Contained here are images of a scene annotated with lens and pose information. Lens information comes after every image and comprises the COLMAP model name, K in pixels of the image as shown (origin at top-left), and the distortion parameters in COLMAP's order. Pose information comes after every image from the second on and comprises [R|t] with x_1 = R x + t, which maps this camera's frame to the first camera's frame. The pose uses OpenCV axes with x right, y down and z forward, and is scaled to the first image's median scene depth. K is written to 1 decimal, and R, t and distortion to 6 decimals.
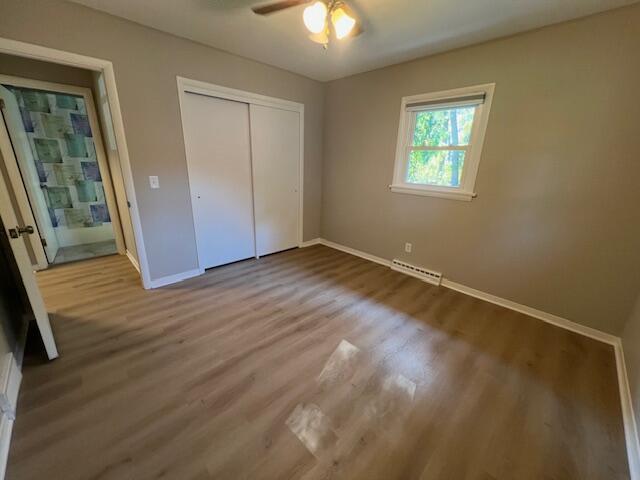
lens RADIAL K [[256.1, 0, 319.8], [0, 256.1, 237.6], [0, 0, 1]] dist [0.001096, 0.000101]
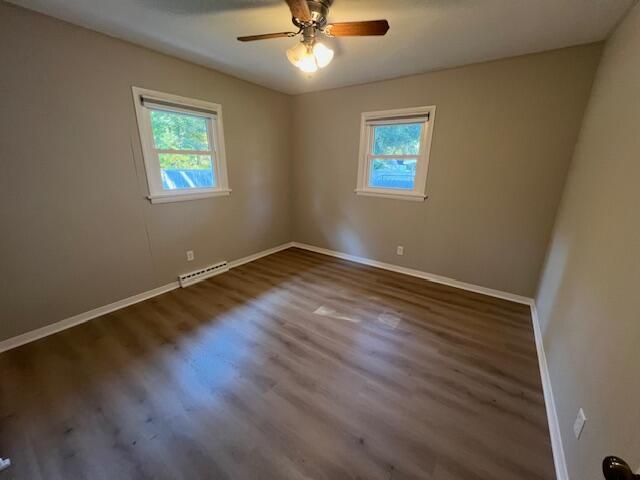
lens RADIAL K [[256.1, 0, 319.8], [0, 256.1, 237.6], [0, 0, 1]] dist [0.001096, 0.000101]
pose [[-0.184454, -0.302597, 0.935100, -0.718761], [0.262353, 0.901744, 0.343553, -0.261542], [-0.947179, 0.308696, -0.086943, 0.713000]]
